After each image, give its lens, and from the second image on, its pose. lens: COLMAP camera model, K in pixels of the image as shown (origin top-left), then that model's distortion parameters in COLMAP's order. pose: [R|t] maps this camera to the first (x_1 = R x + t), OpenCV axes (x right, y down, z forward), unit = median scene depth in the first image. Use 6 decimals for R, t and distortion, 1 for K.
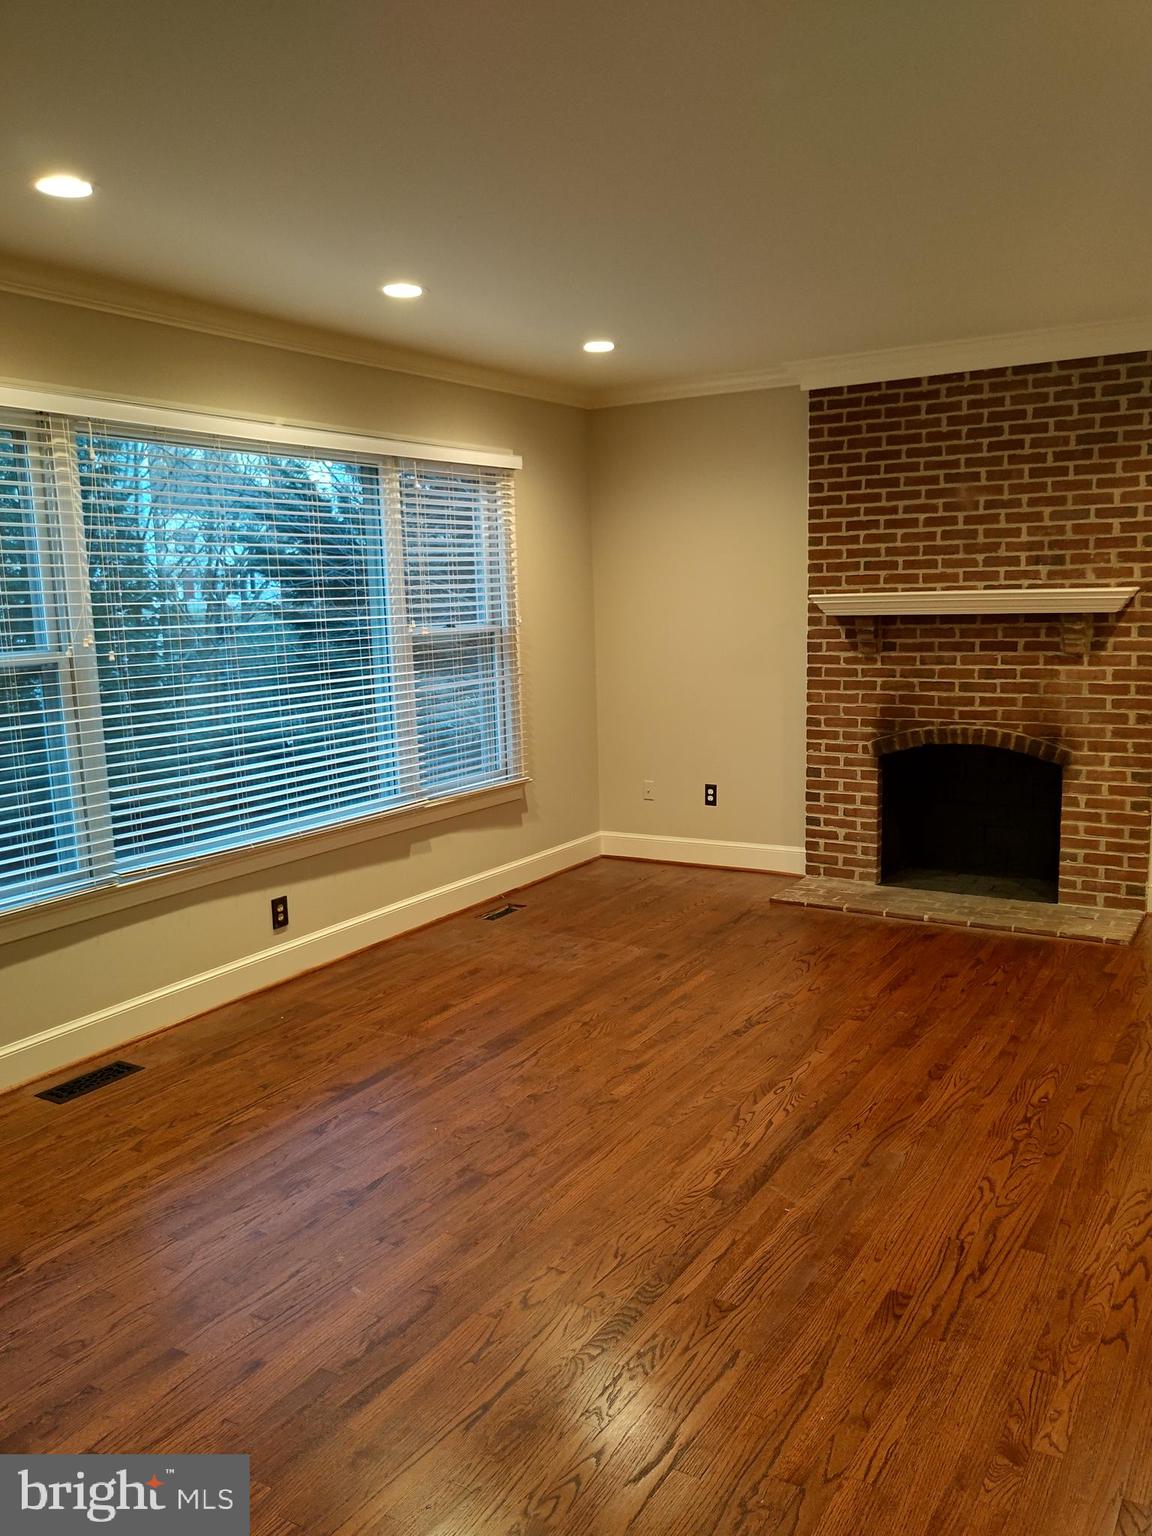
lens RADIAL K [[1223.1, 0, 576.0], [0, 1223.1, 768.0], [0, 0, 1]] dist [0.008574, -0.012852]
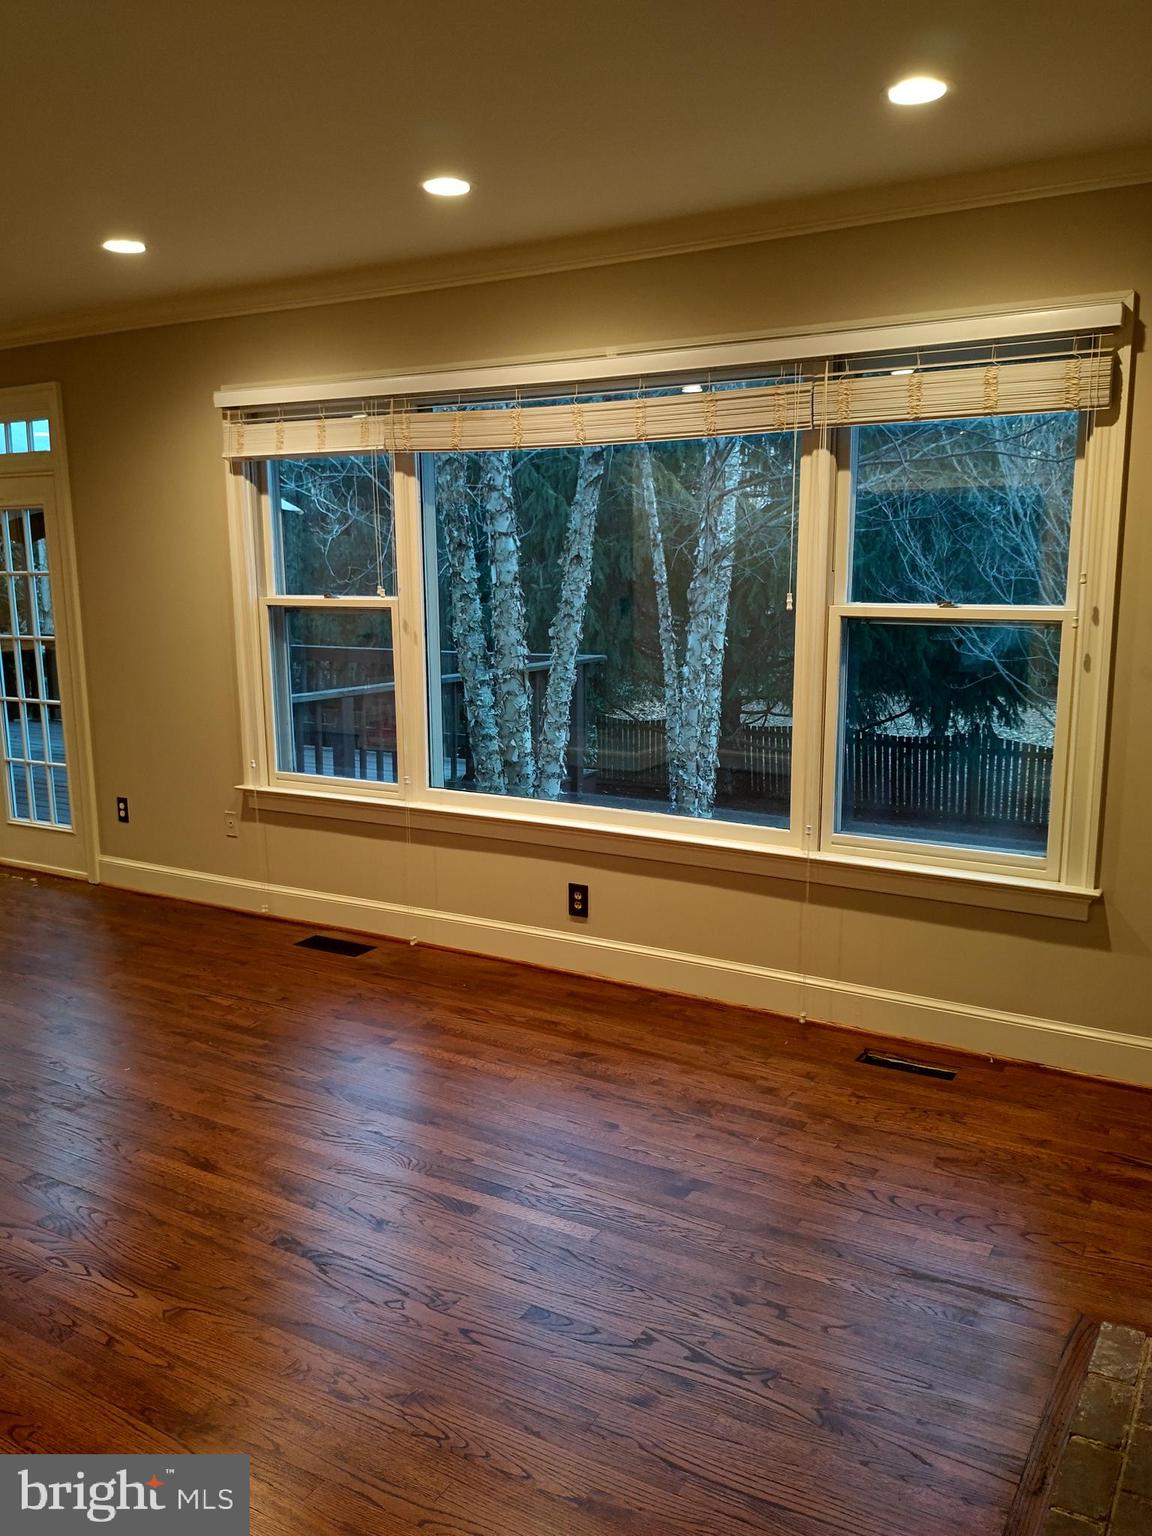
lens RADIAL K [[1223.1, 0, 576.0], [0, 1223.1, 768.0], [0, 0, 1]] dist [0.008574, -0.012852]
pose [[0.012340, 0.203695, -0.978957, 0.678094], [-0.136261, 0.970241, 0.200164, -0.172305], [0.990596, 0.130924, 0.039729, 1.019732]]
